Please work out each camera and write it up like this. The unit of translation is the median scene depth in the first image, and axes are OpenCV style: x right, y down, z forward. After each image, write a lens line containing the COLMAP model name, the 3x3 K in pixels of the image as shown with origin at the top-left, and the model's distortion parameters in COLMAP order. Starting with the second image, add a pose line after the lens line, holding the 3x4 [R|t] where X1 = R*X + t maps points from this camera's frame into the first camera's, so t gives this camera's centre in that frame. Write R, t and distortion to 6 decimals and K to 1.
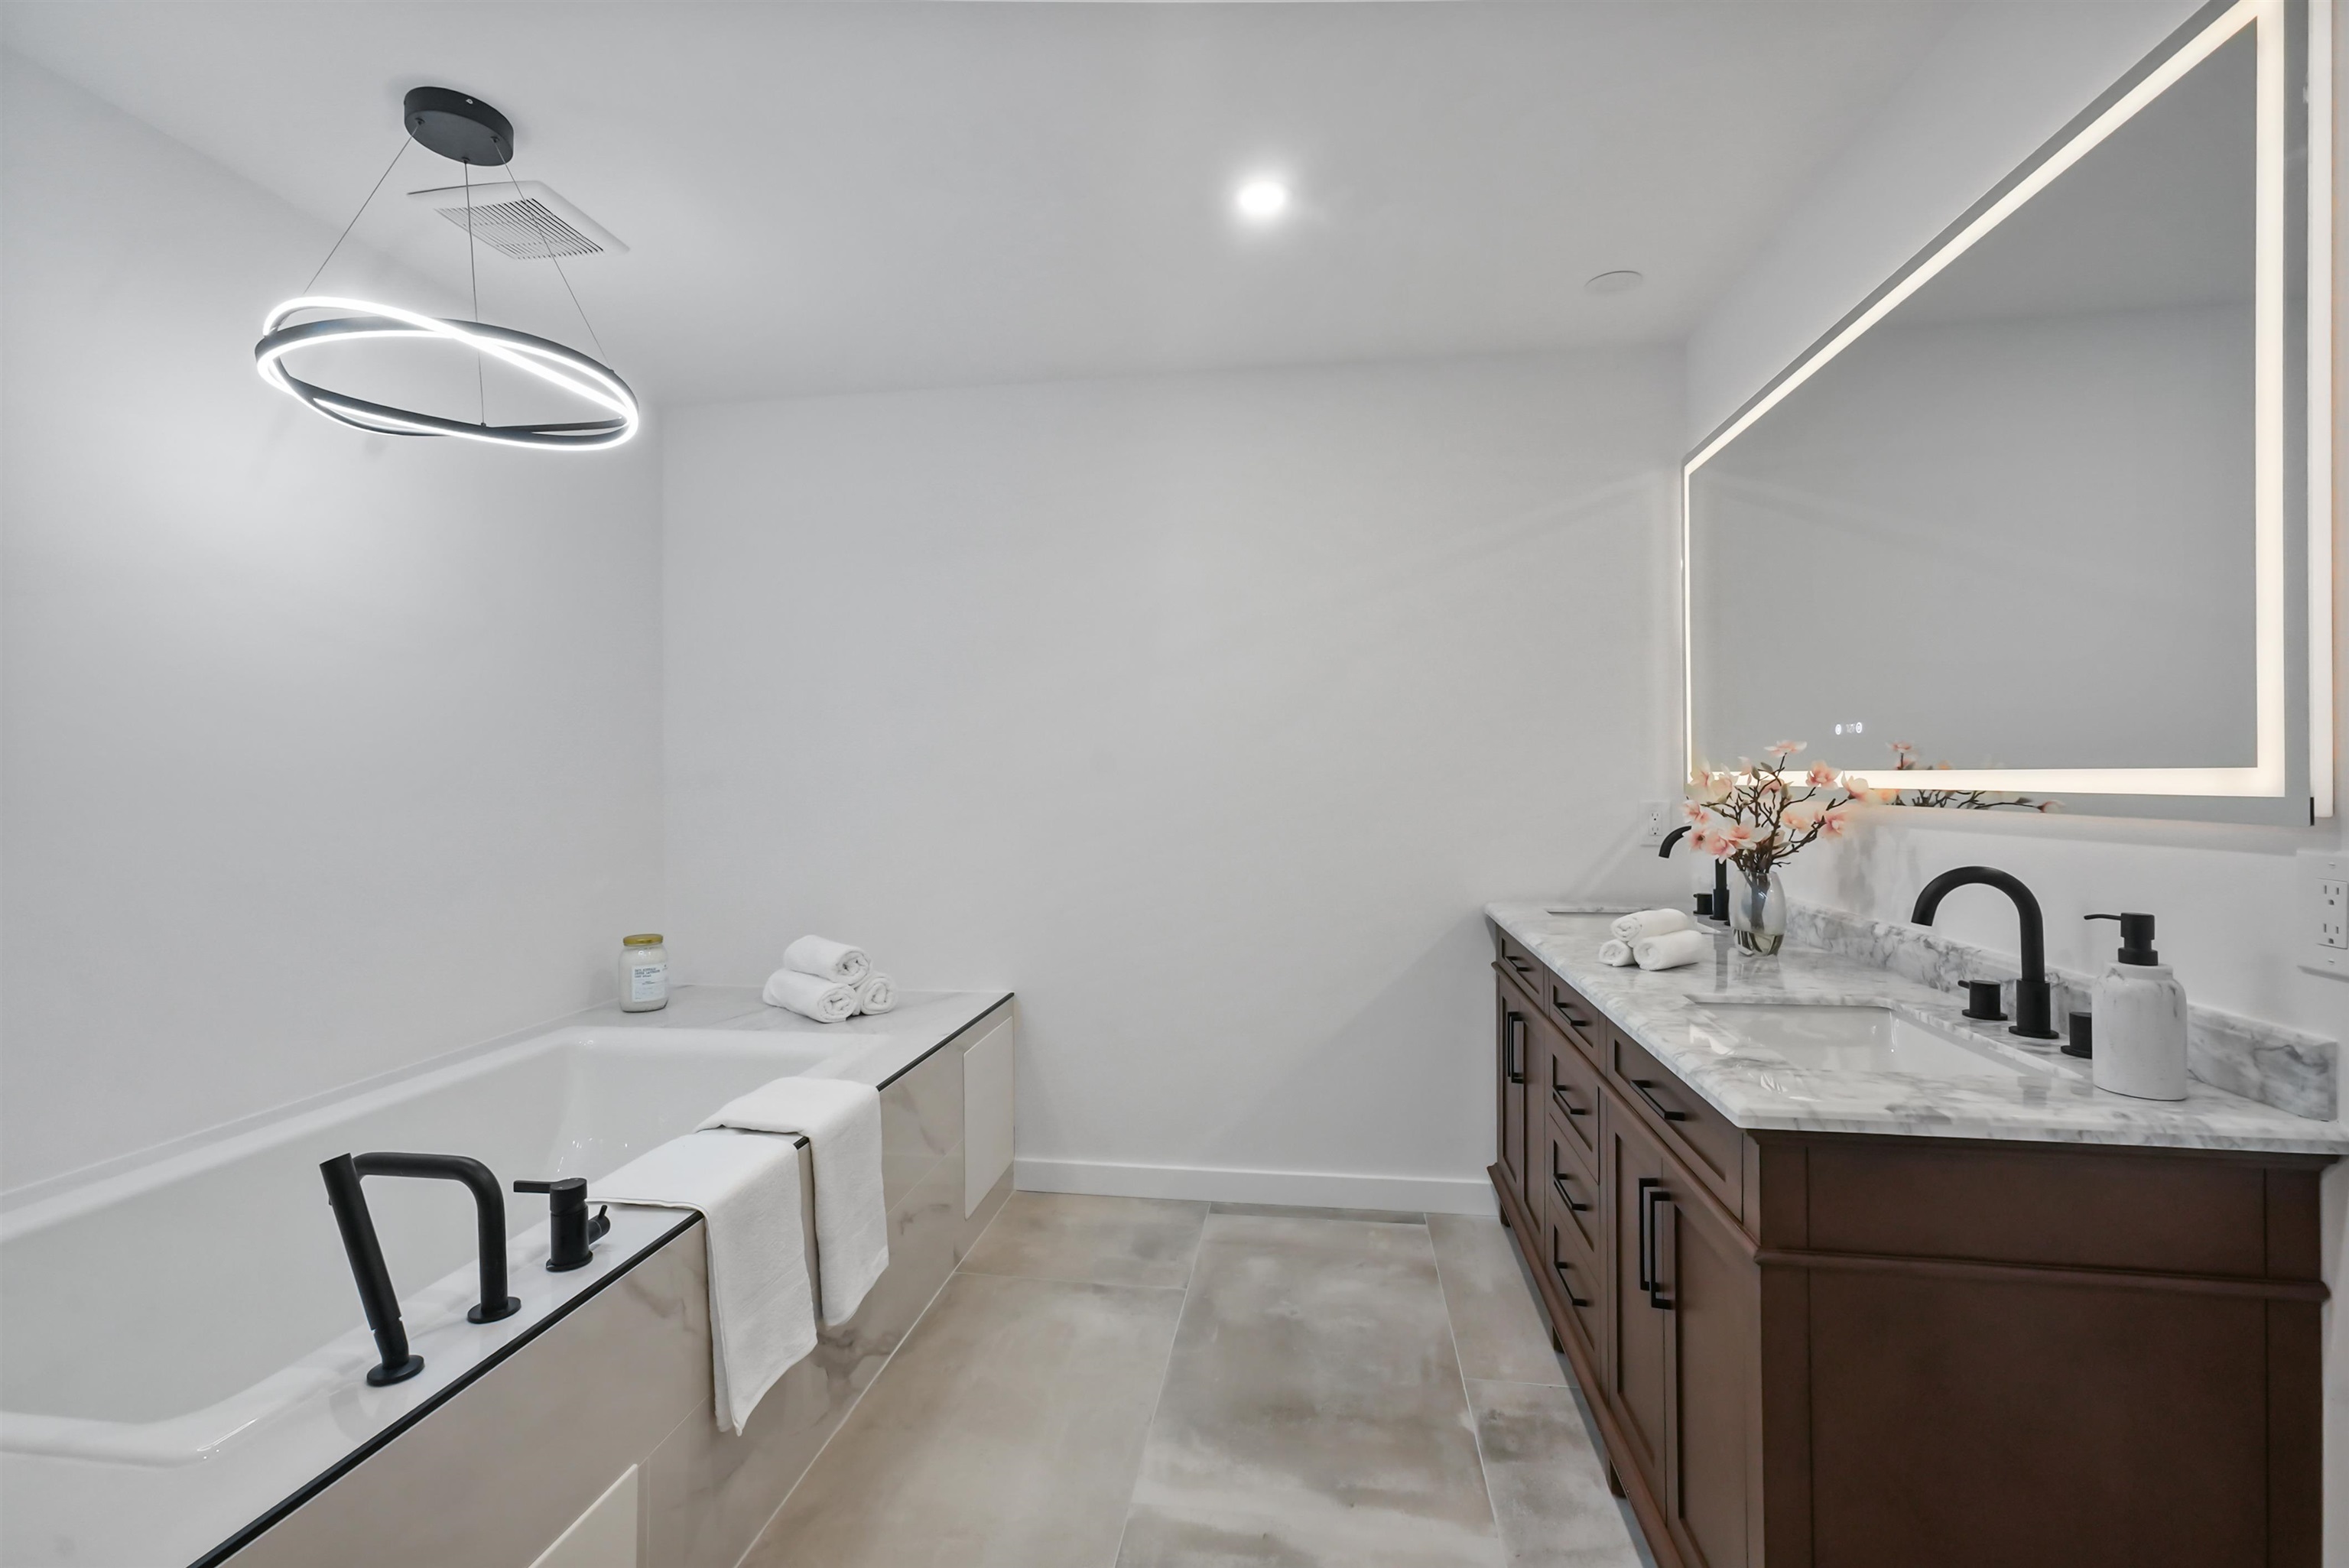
lens RADIAL K [[1088.3, 0, 1183.3], [0, 1088.3, 789.5], [0, 0, 1]] dist [0.003777, 0.001587]
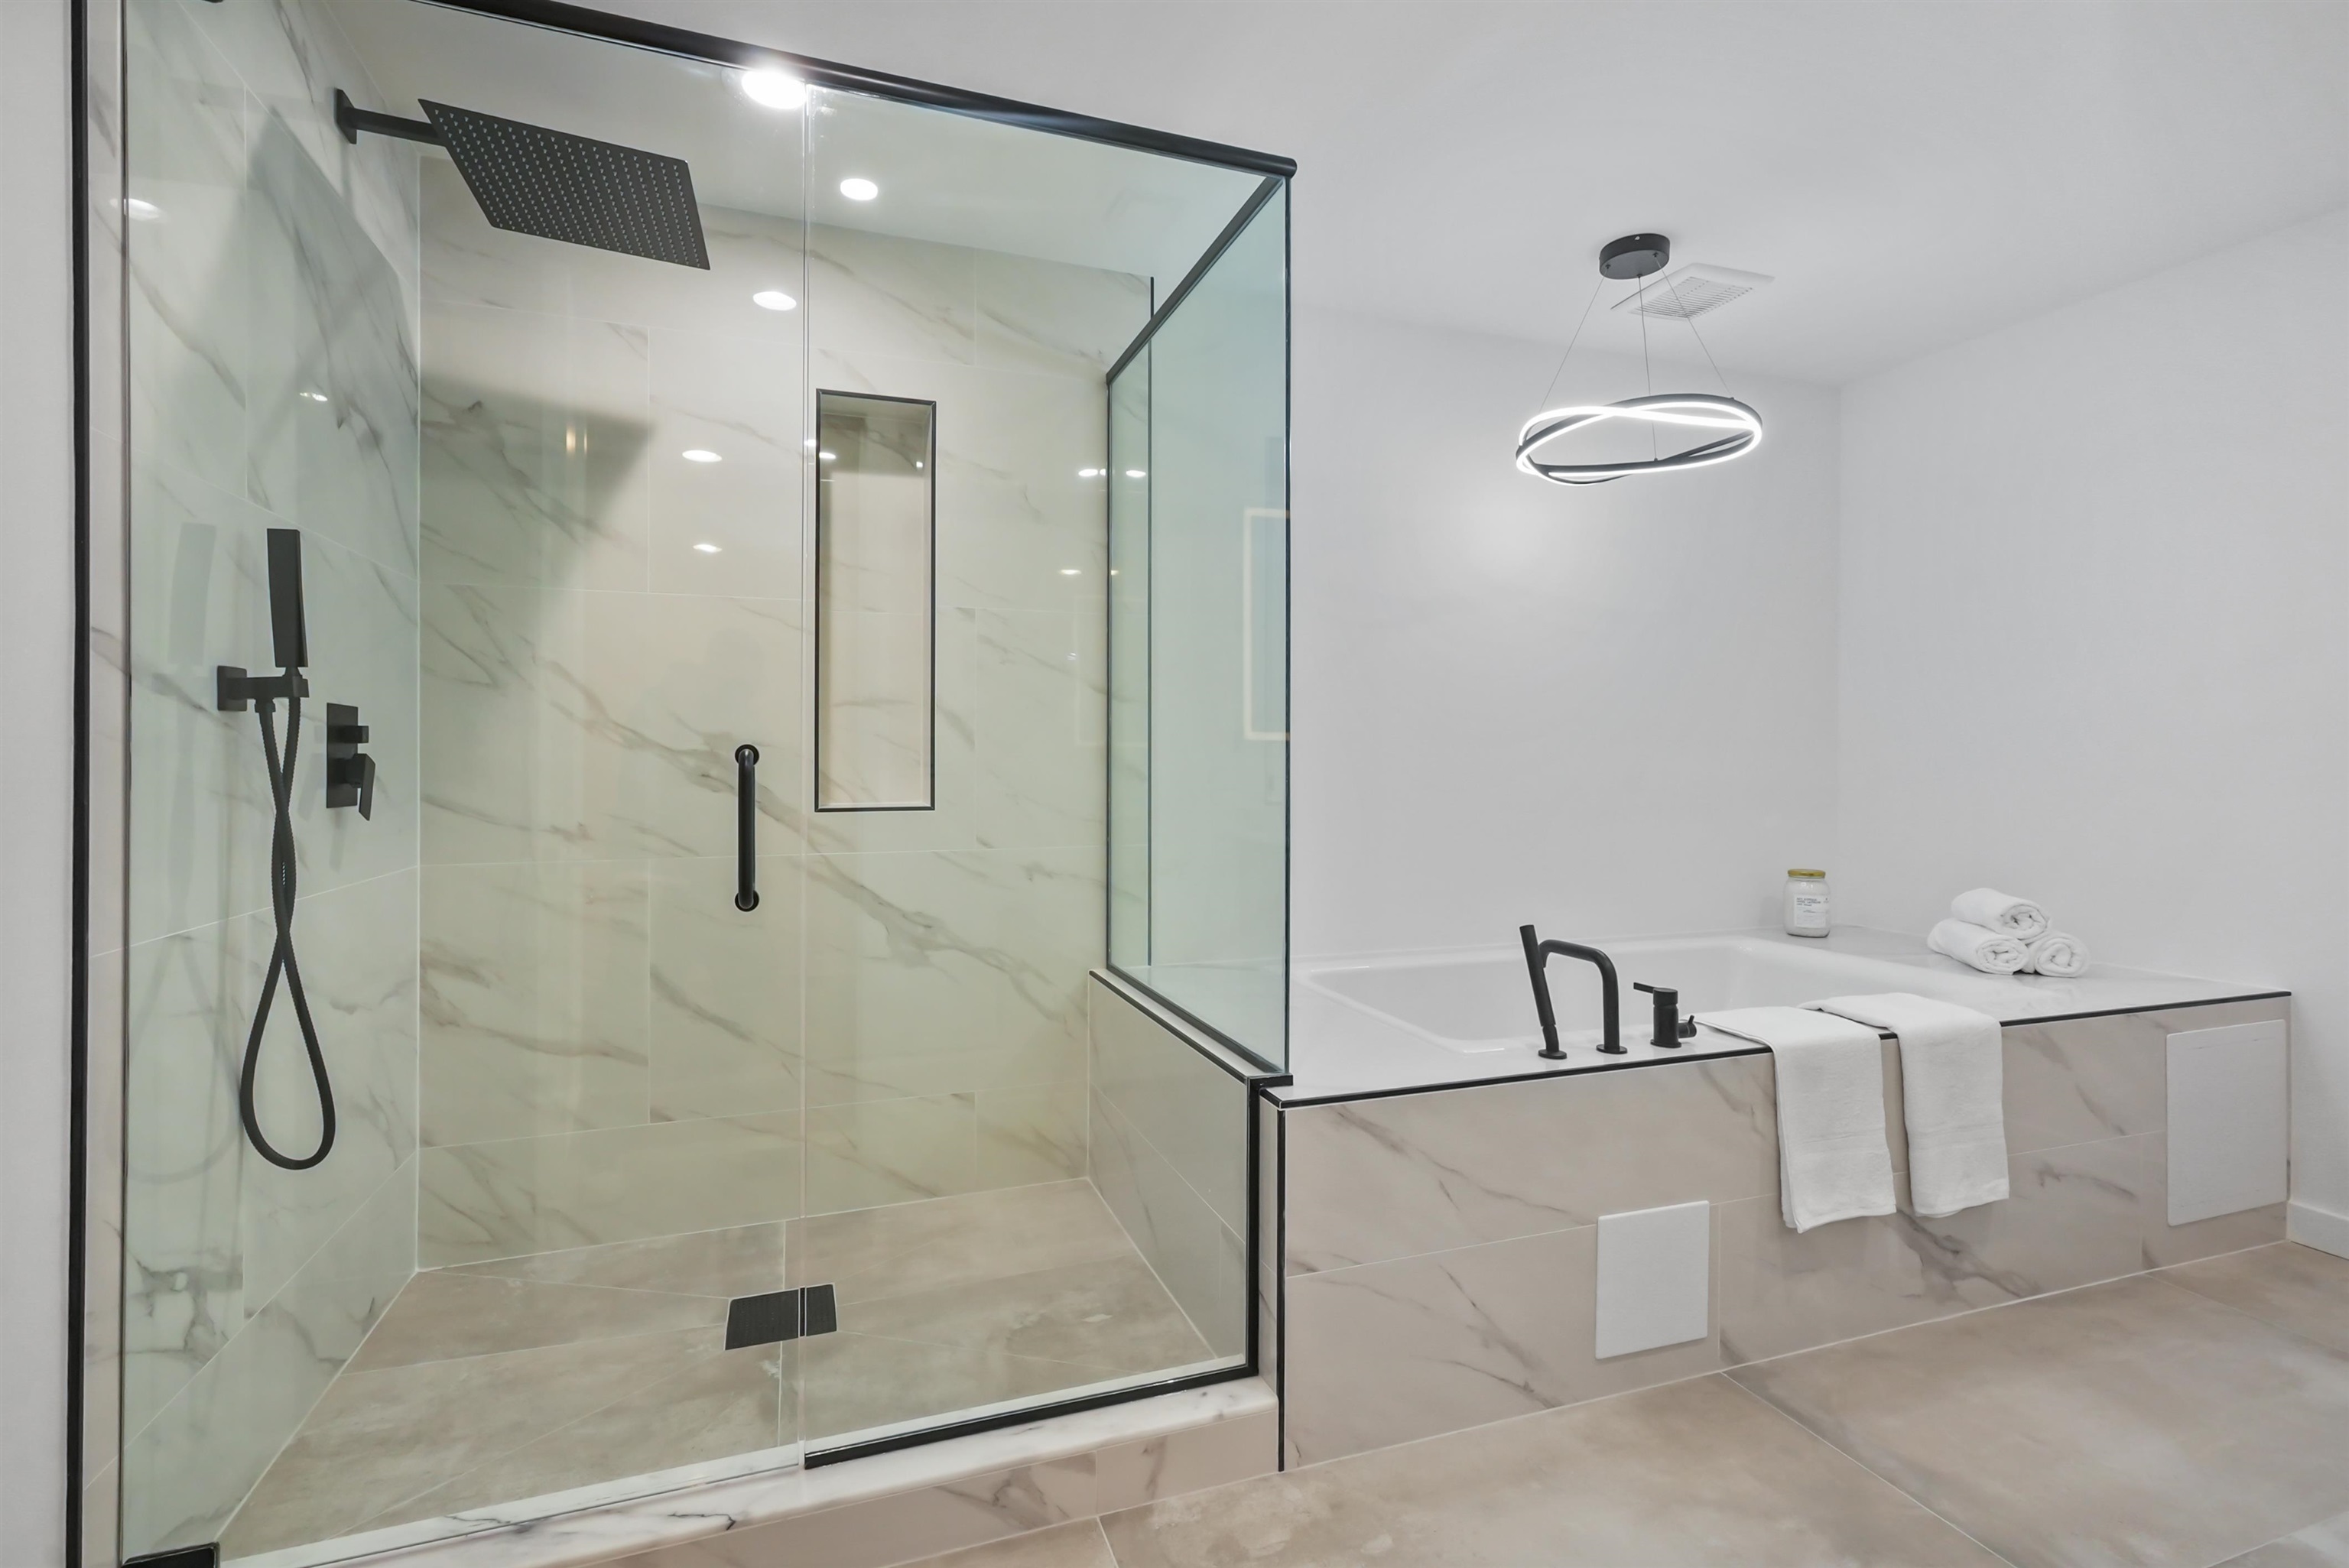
lens RADIAL K [[1088.3, 0, 1173.3], [0, 1088.3, 774.2], [0, 0, 1]] dist [0.003777, 0.001587]
pose [[0.496775, 0.015347, -0.867744, 0.254470], [-0.004785, 0.999877, 0.014944, 0.039202], [0.867866, -0.003272, 0.496787, -0.199816]]
